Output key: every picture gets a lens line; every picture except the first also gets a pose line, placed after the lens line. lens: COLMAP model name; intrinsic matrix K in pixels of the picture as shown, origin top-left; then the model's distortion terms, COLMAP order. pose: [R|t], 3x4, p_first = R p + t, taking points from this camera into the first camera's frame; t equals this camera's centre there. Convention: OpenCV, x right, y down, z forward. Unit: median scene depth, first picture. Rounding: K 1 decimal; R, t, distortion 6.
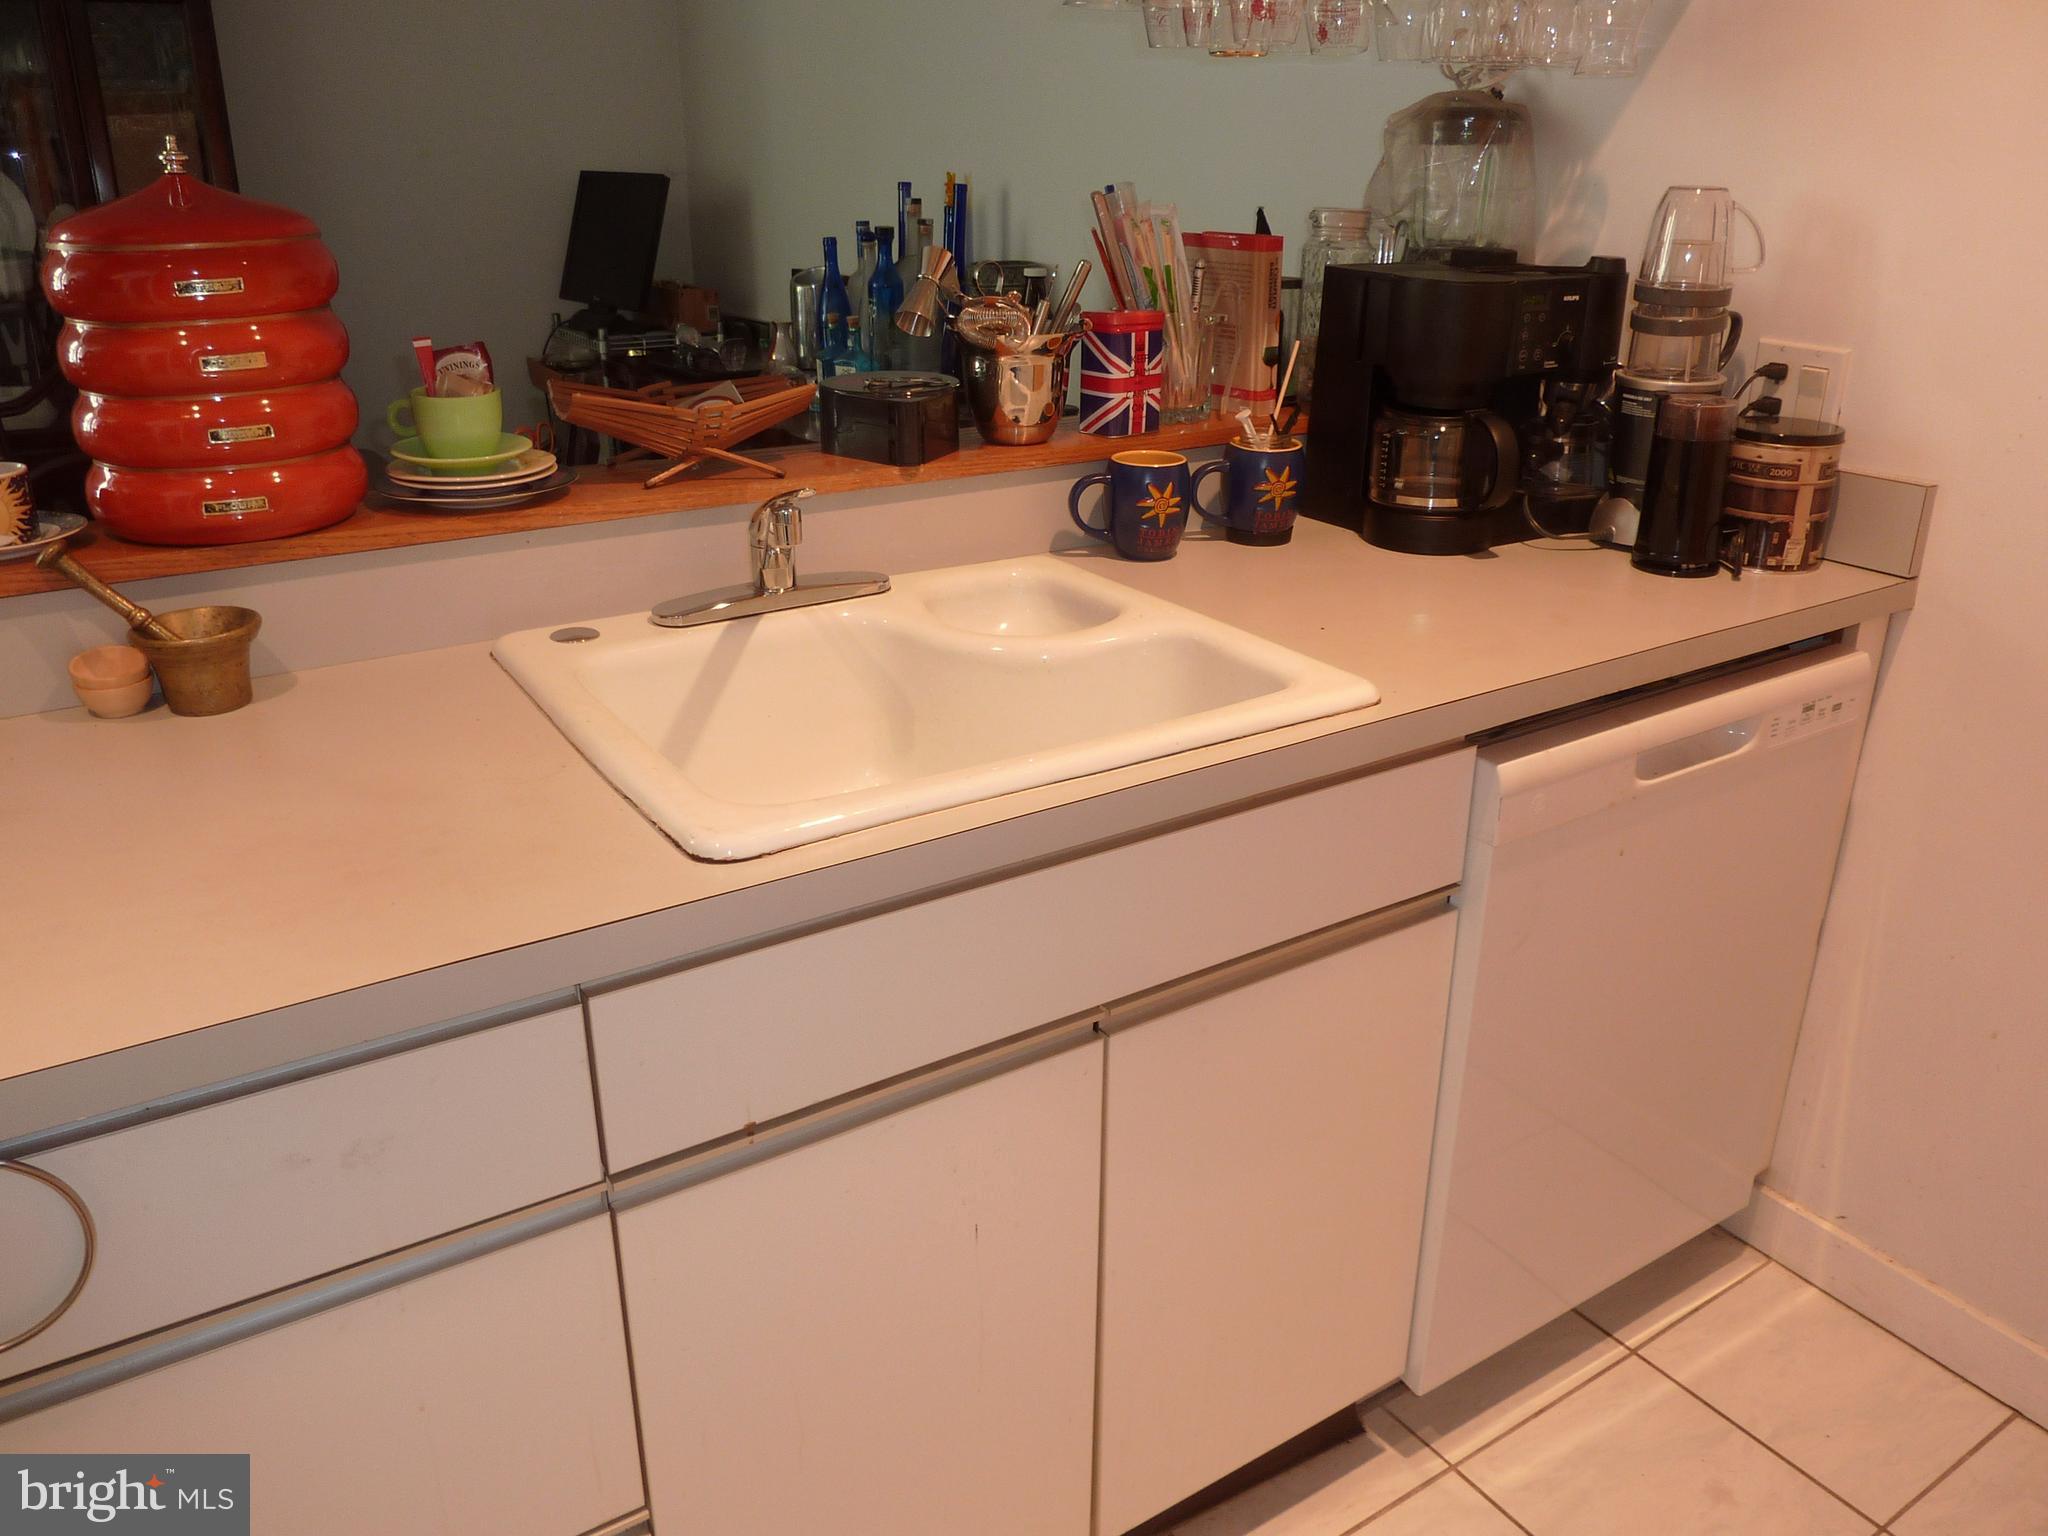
lens RADIAL K [[1553.7, 0, 1008.8], [0, 1553.7, 770.0], [0, 0, 1]] dist [-0.023439, -0.004136]
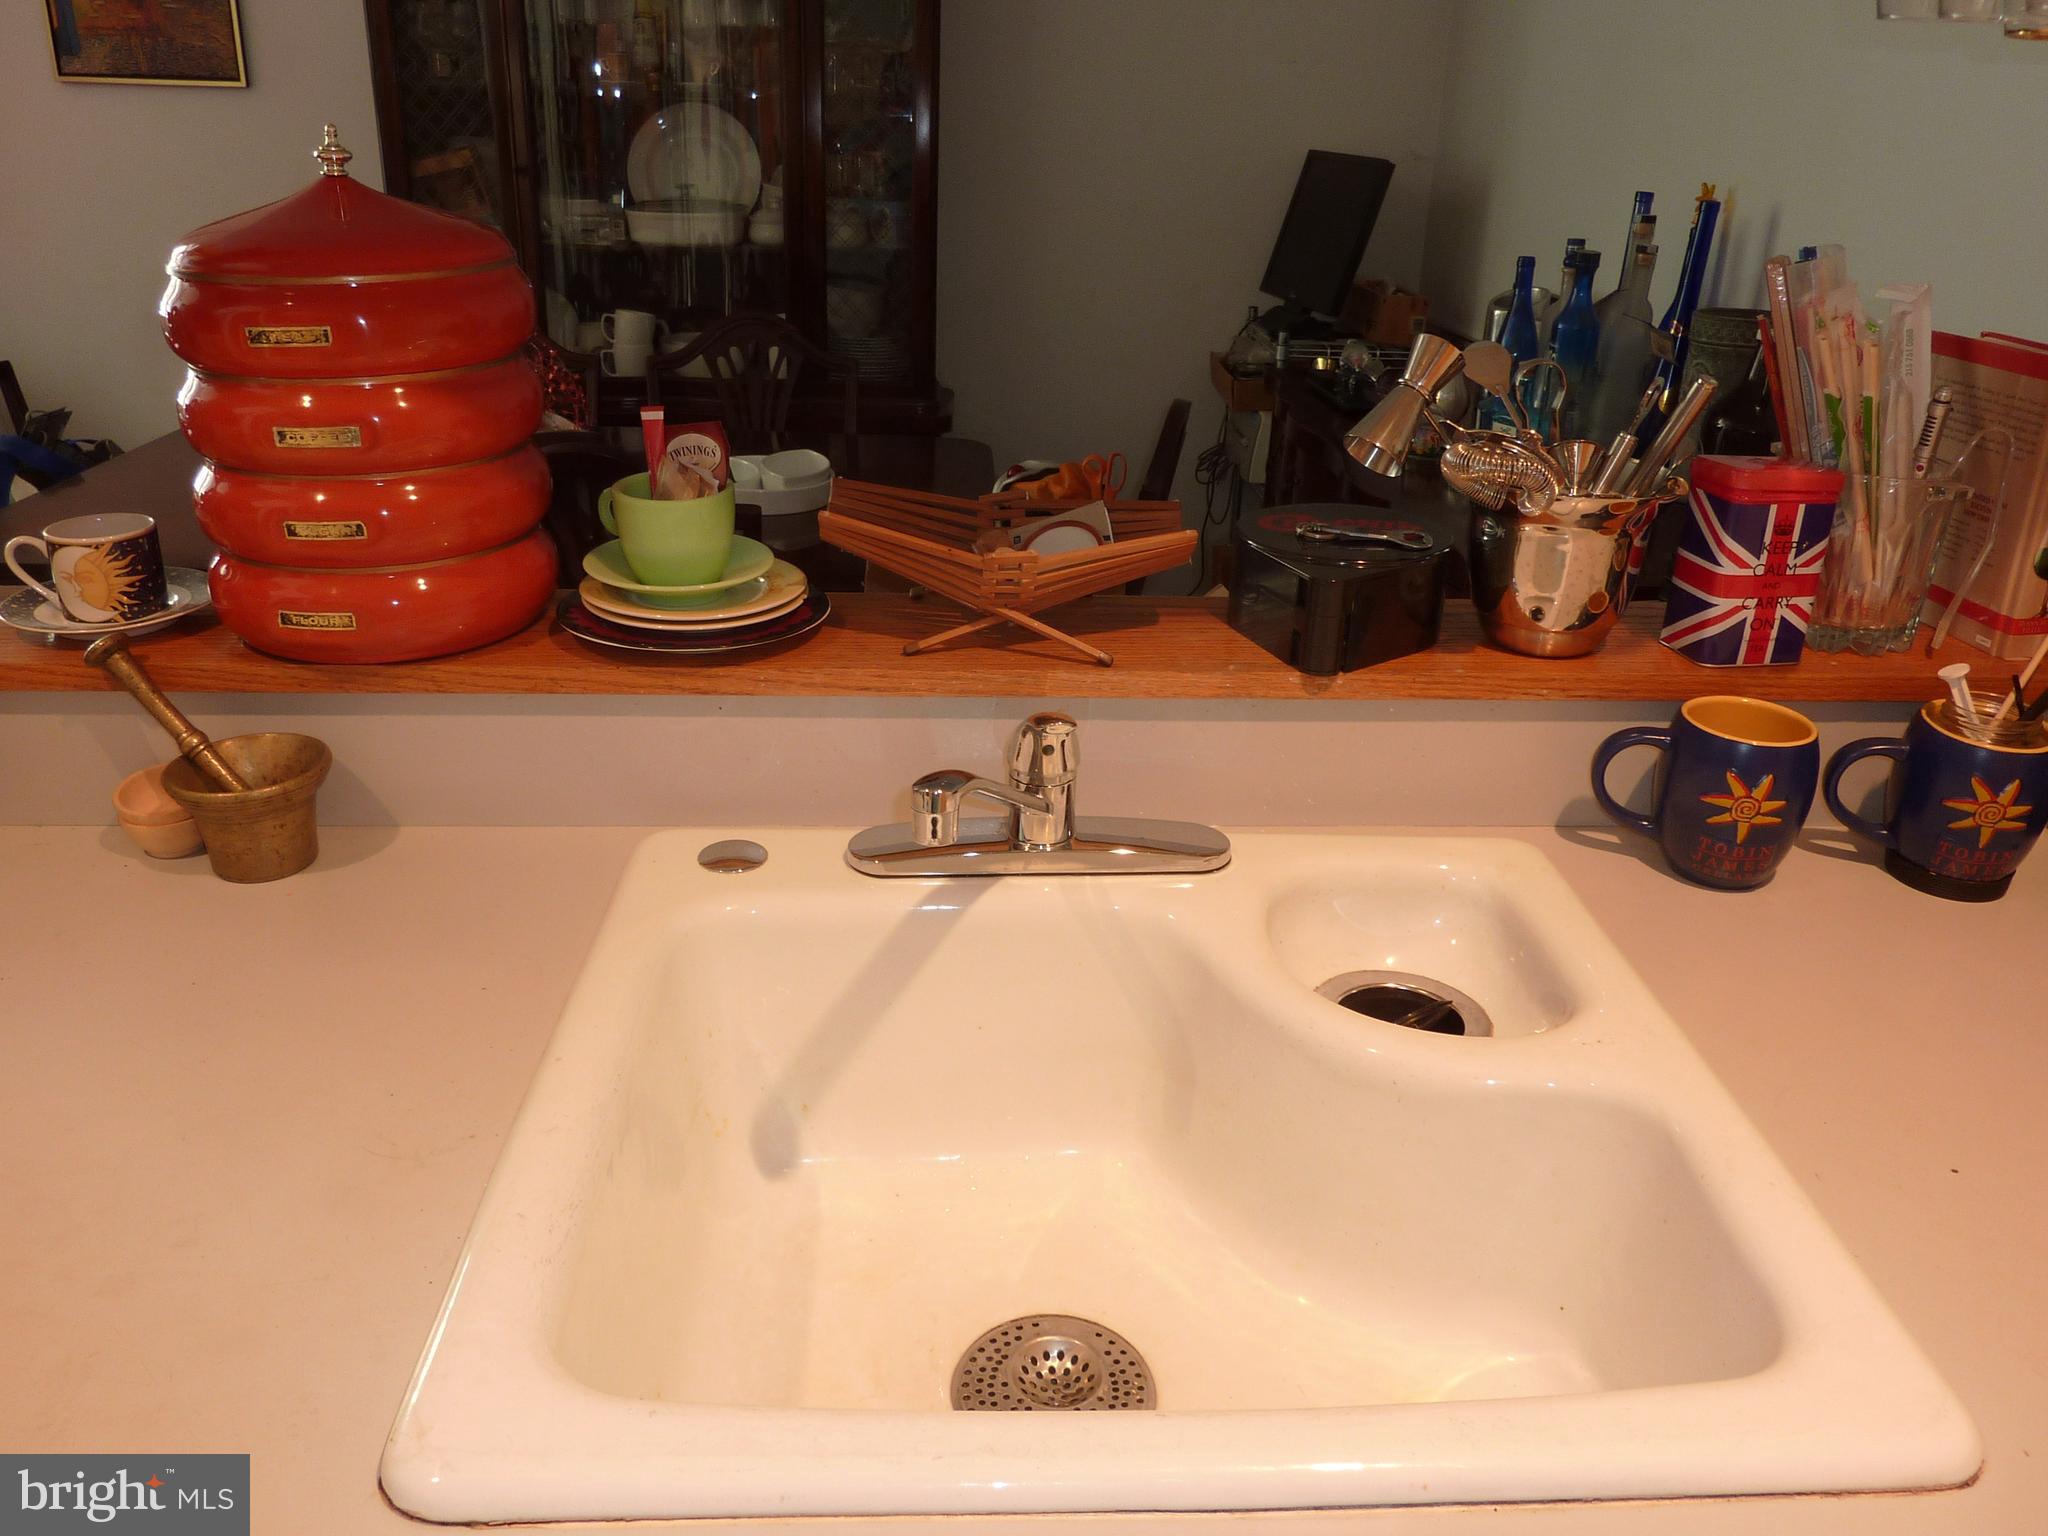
lens RADIAL K [[1553.7, 0, 1022.8], [0, 1553.7, 762.7], [0, 0, 1]] dist [-0.023439, -0.004136]
pose [[0.871391, 0.214999, -0.440969, 0.110875], [-0.207794, 0.975995, 0.065237, -0.164314], [0.444409, 0.034784, 0.895148, 0.348668]]
